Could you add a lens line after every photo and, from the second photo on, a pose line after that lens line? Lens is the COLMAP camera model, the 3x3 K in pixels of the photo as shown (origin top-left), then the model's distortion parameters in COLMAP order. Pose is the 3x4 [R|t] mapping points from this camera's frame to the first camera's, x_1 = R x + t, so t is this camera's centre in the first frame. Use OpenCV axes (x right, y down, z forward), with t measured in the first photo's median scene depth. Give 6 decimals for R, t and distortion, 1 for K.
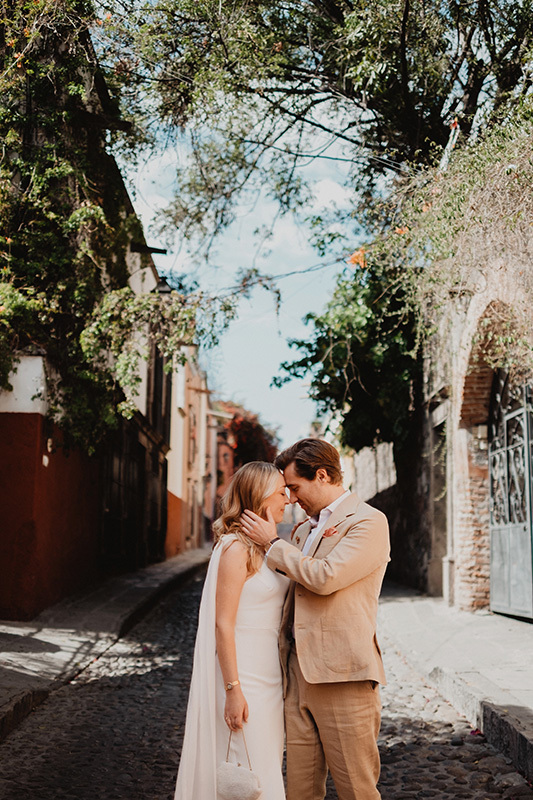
lens RADIAL K [[828.8, 0, 266.5], [0, 828.8, 400.0], [0, 0, 1]] dist [0.138816, 0.000274]
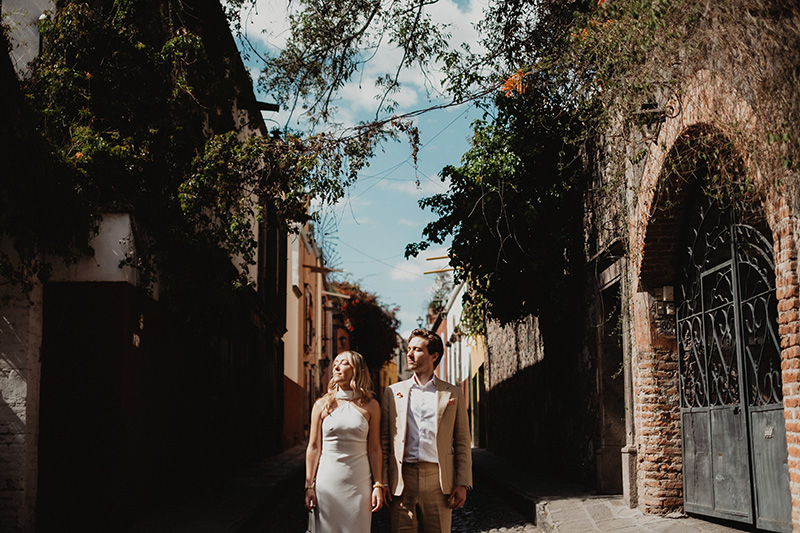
lens RADIAL K [[828.8, 0, 400.0], [0, 828.8, 266.5], [0, 0, 1]] dist [0.138816, 0.000274]
pose [[0.999522, -0.018541, 0.024724, -0.019816], [0.019065, 0.999596, -0.021100, 0.018304], [-0.024323, 0.021562, 0.999472, 0.137165]]
